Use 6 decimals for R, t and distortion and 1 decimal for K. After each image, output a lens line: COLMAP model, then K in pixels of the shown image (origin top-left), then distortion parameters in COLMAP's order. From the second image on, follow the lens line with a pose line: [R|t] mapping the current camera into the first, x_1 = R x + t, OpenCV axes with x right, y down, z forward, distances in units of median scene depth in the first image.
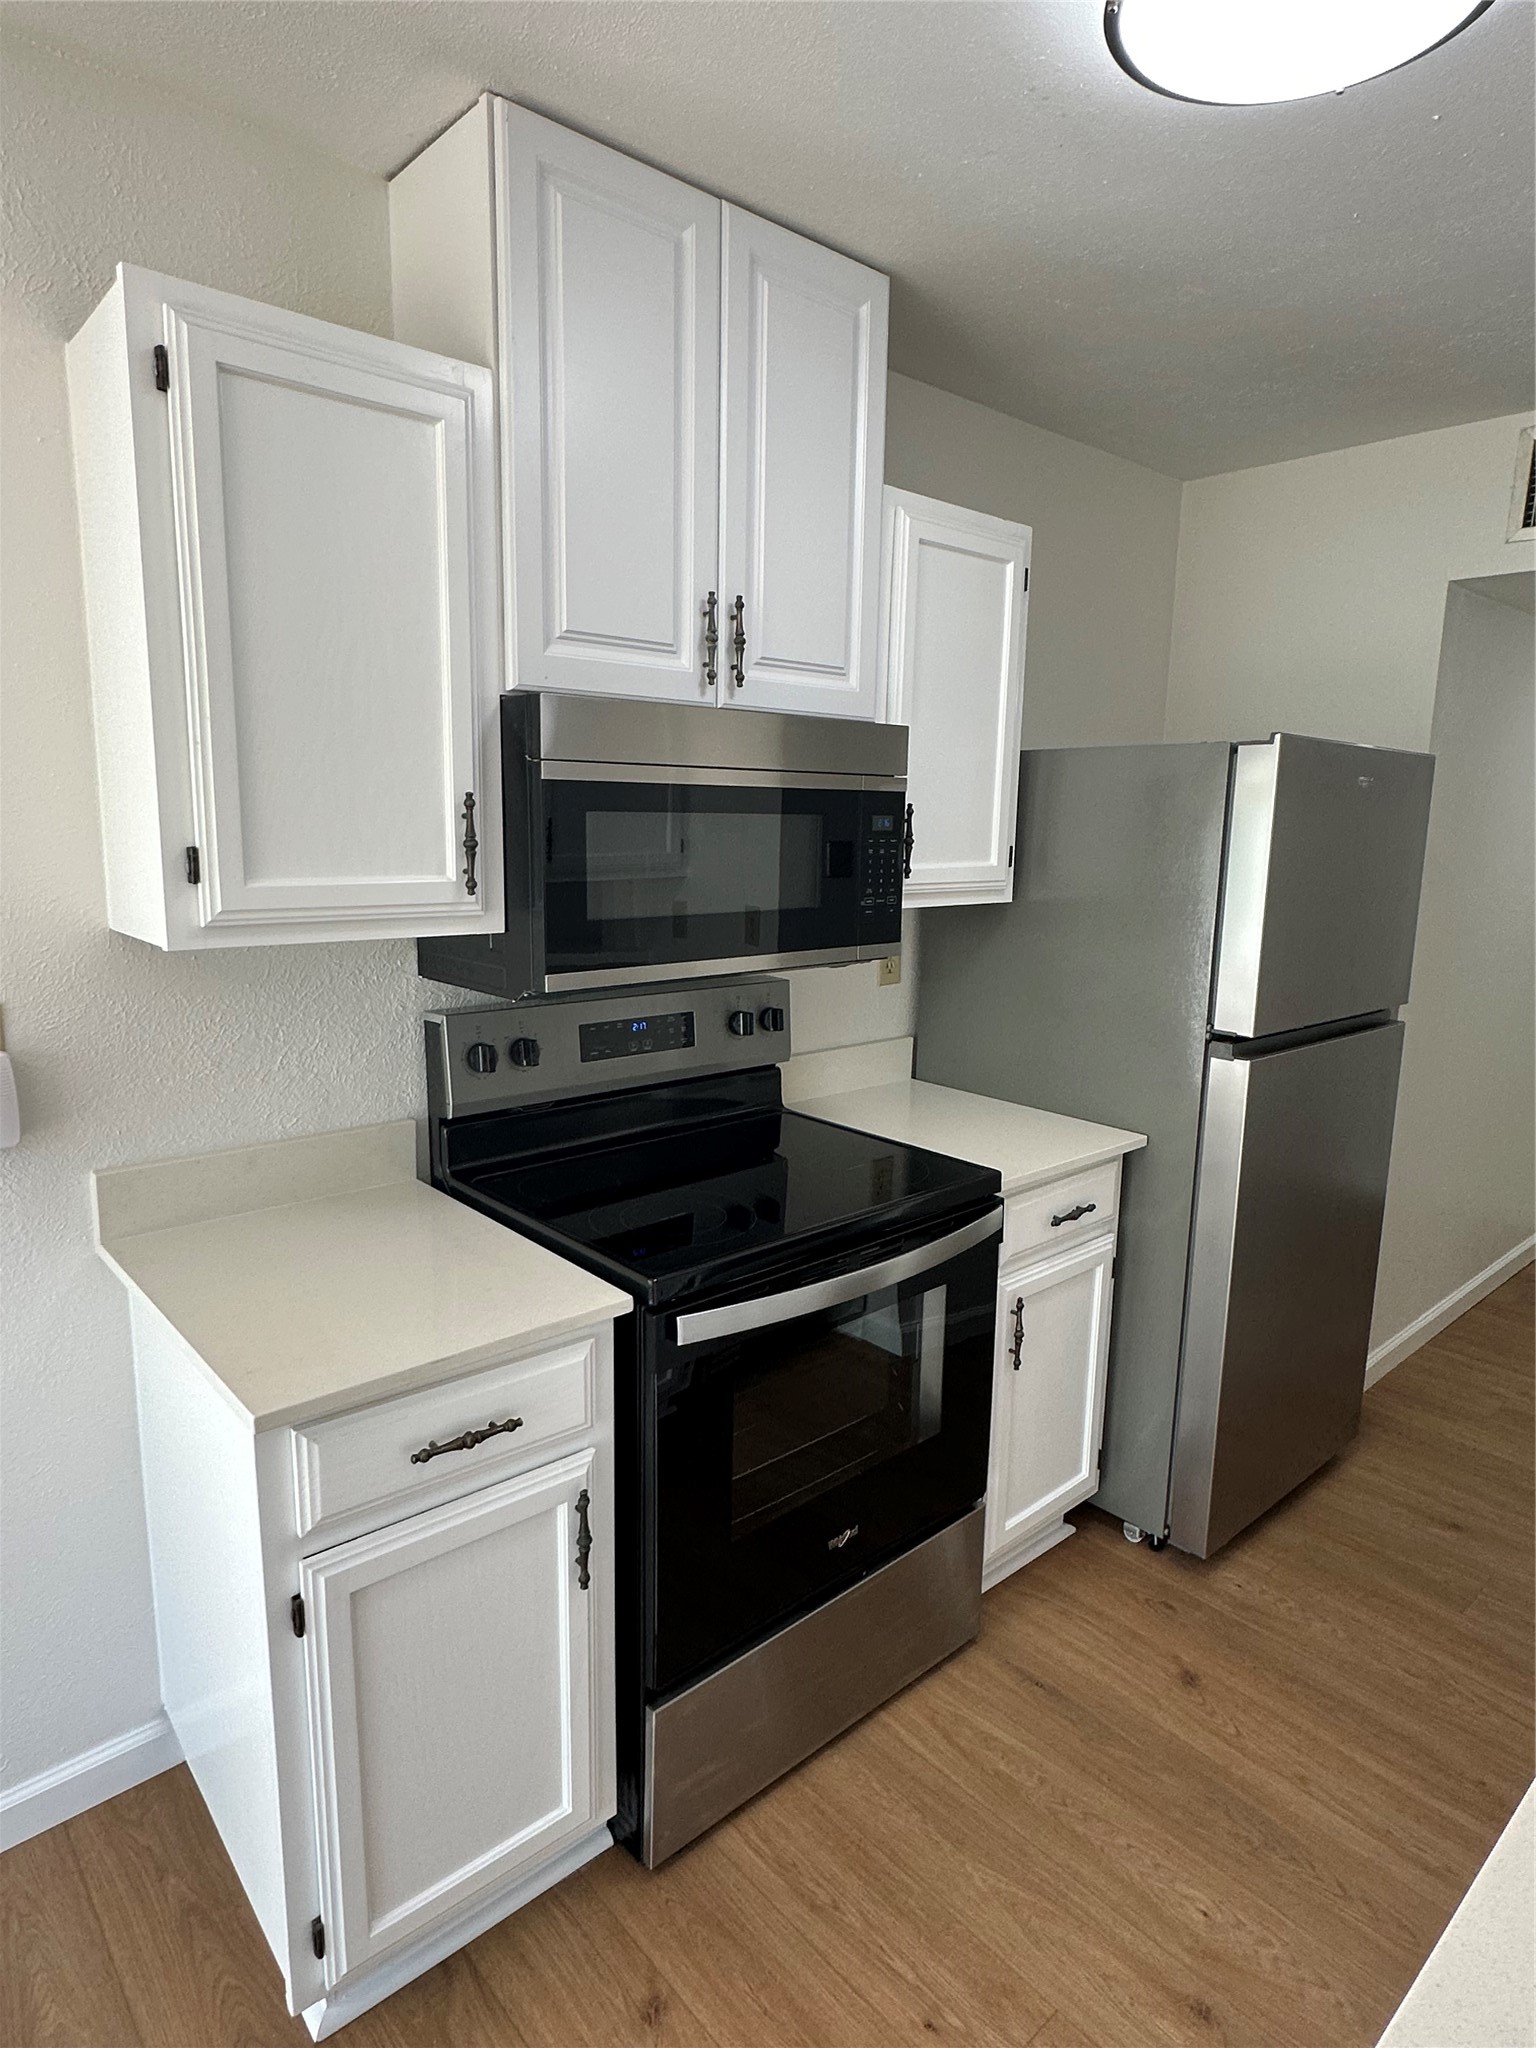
lens RADIAL K [[1167.3, 0, 771.6], [0, 1167.3, 1015.3], [0, 0, 1]] dist [-0.005479, -0.001366]
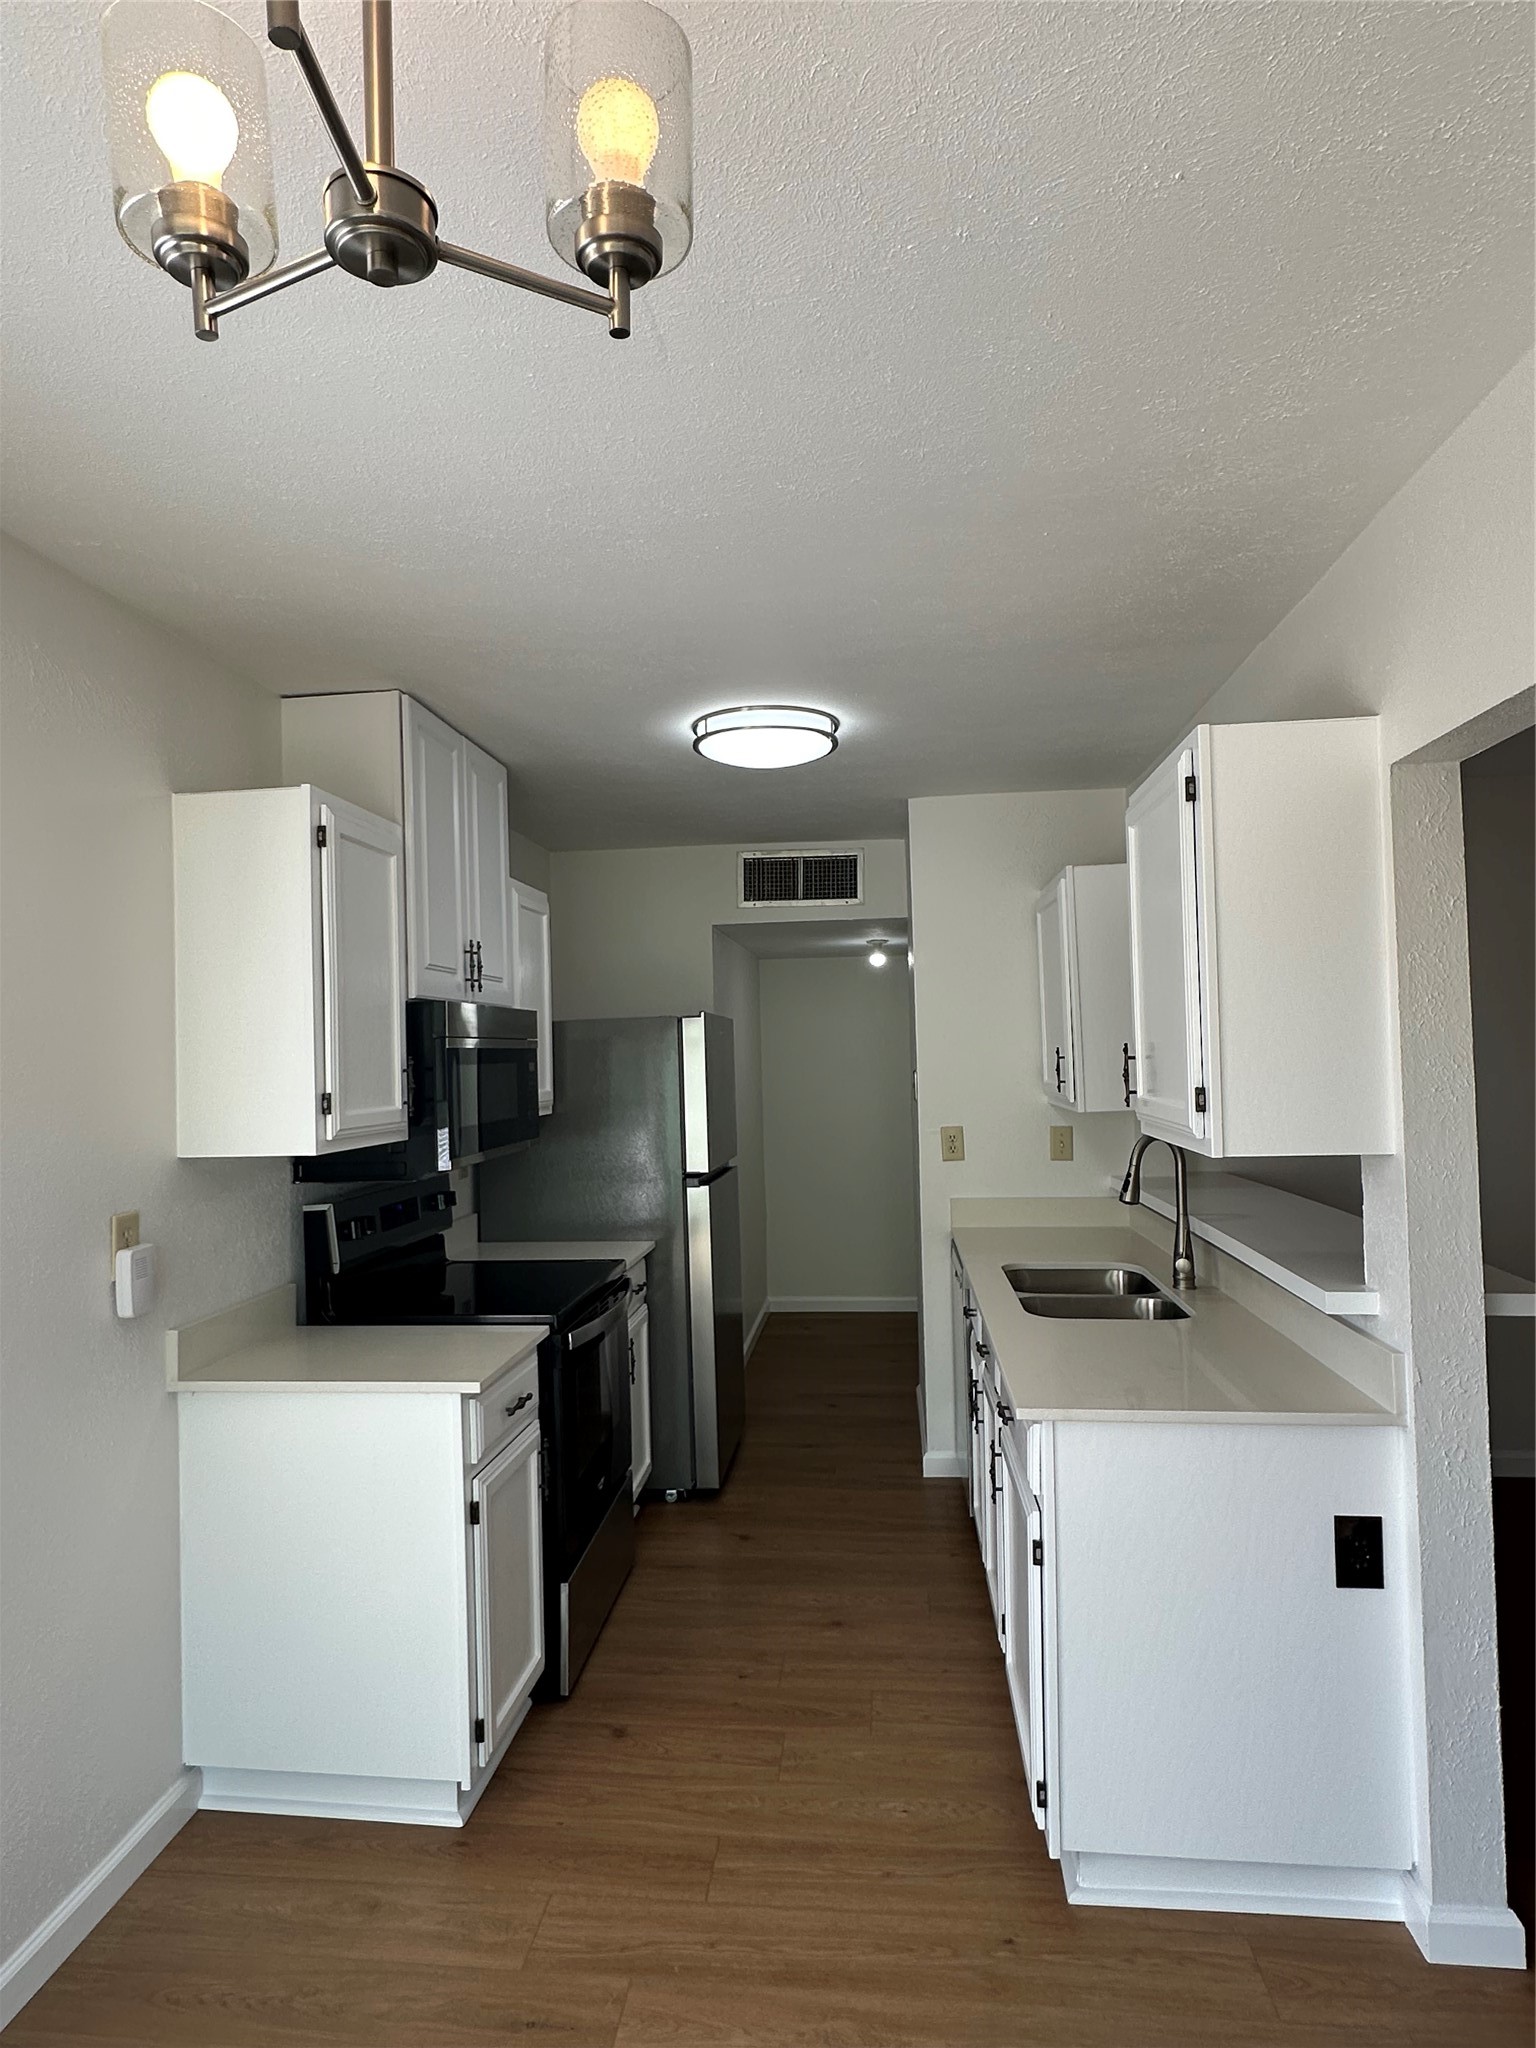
lens RADIAL K [[1152.0, 0, 768.0], [0, 1152.0, 1024.0], [0, 0, 1]] dist [-0.000475, 0.000637]
pose [[0.740594, -0.022319, 0.671582, -0.849160], [0.157697, 0.977308, -0.141422, 0.071473], [-0.653186, 0.210643, 0.727308, -0.500741]]
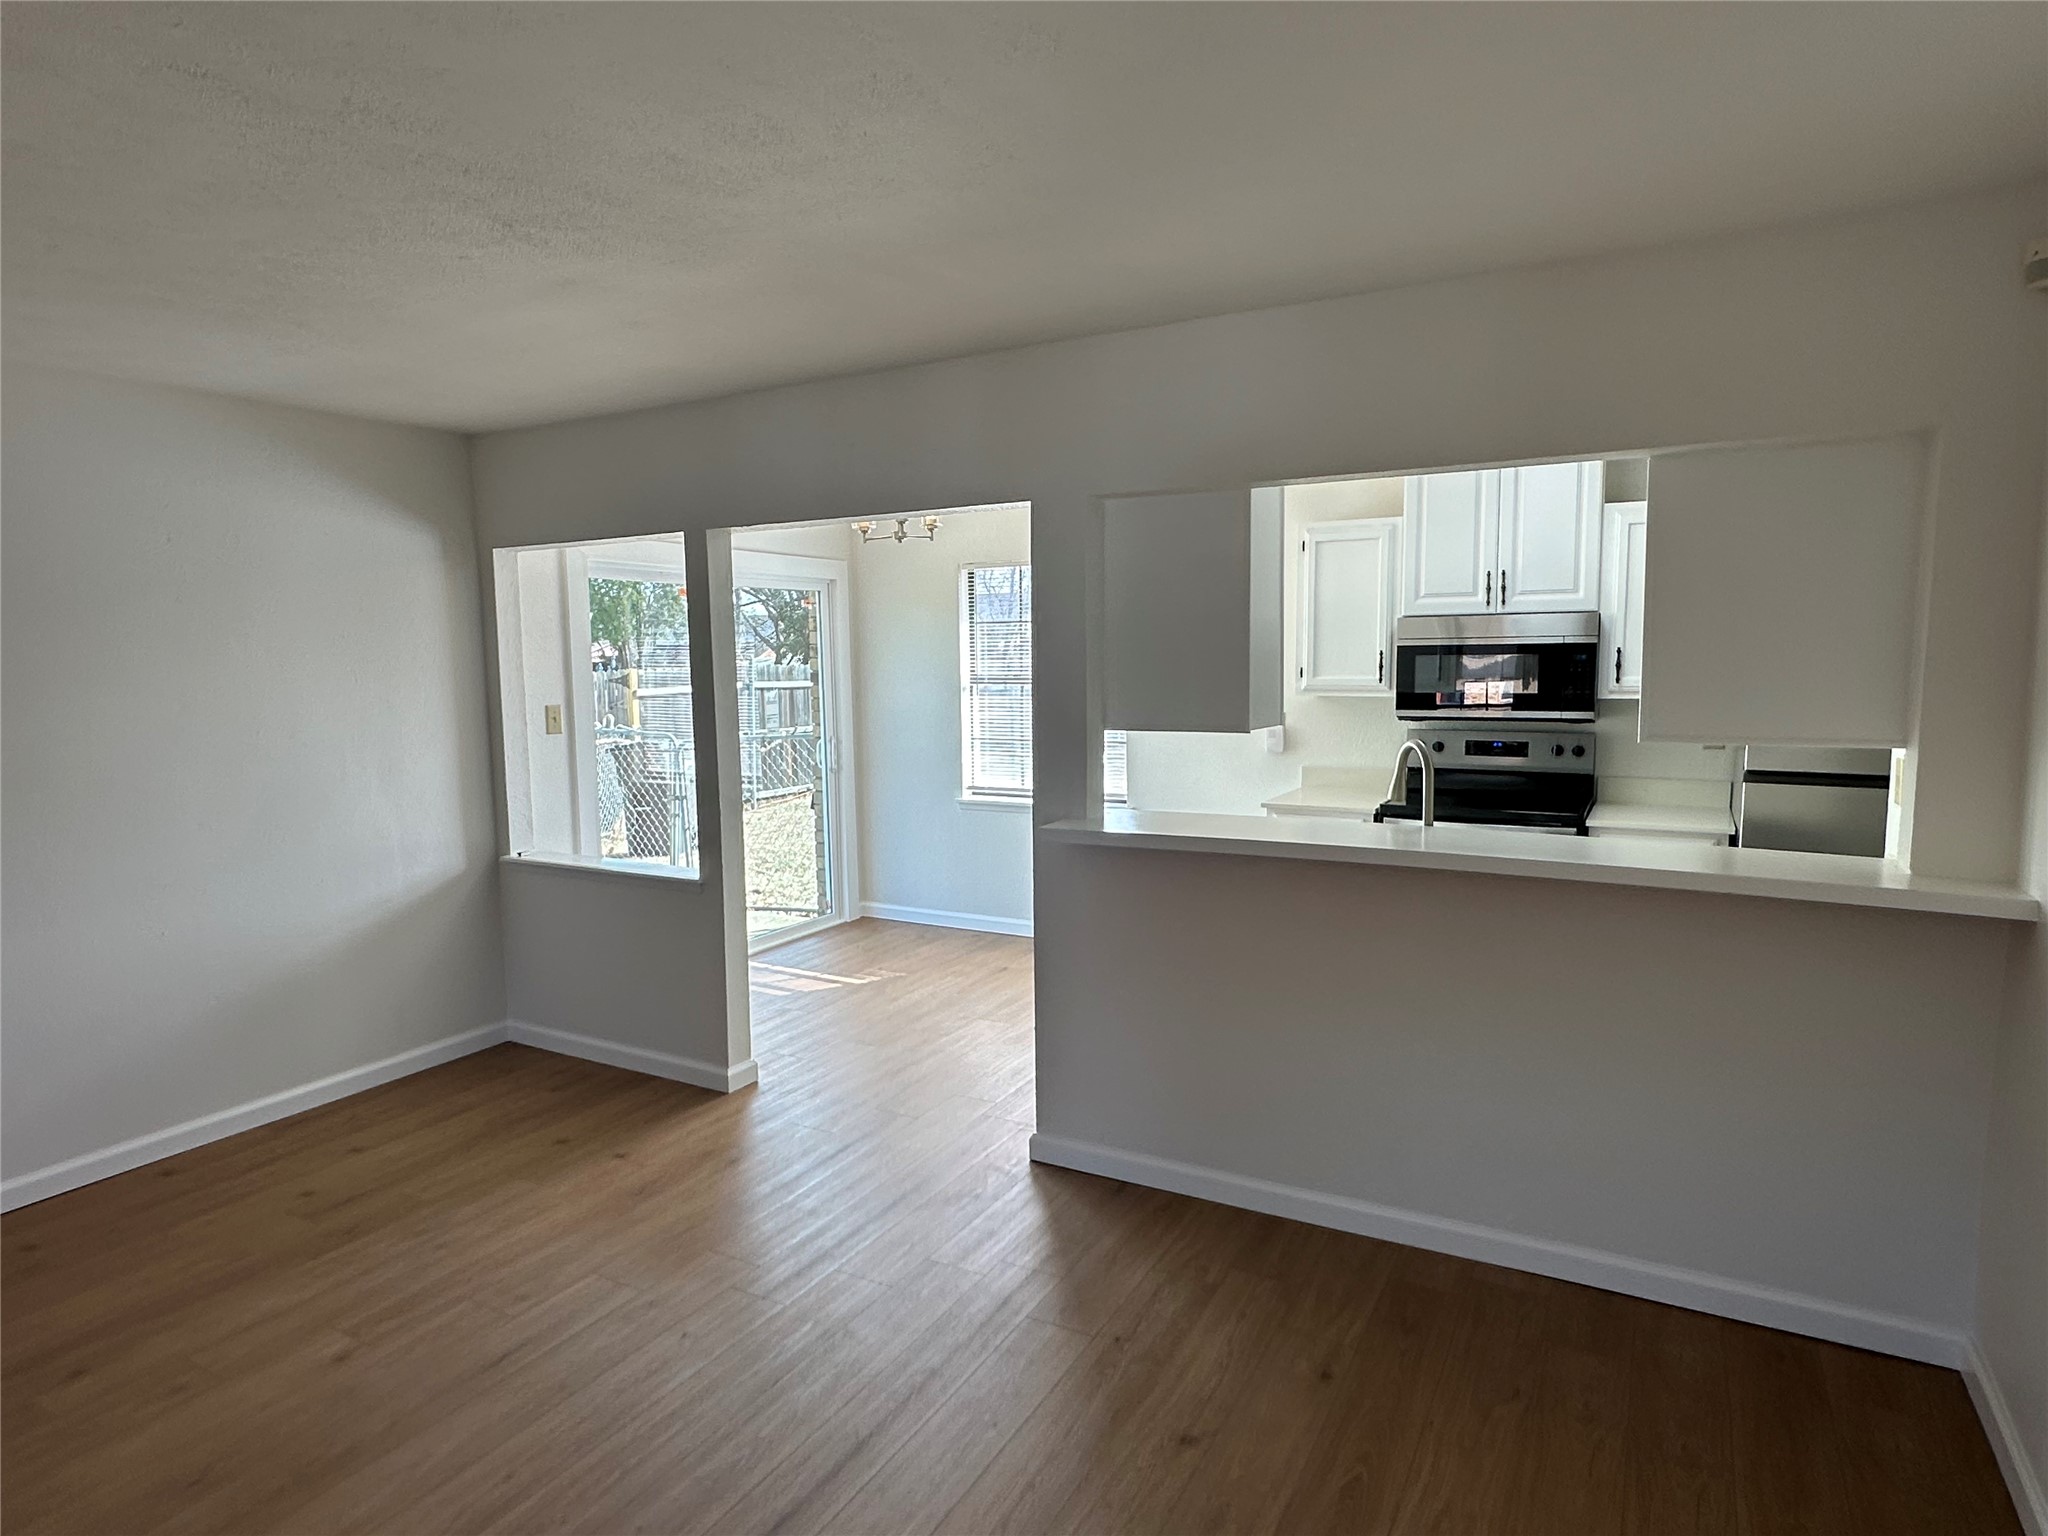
lens RADIAL K [[1167.3, 0, 1013.1], [0, 1167.3, 769.4], [0, 0, 1]] dist [-0.005479, -0.001366]
pose [[0.318218, 0.070531, -0.945390, 2.018490], [-0.143272, 0.989353, 0.025586, 0.155386], [0.937129, 0.127306, 0.324935, -0.754754]]
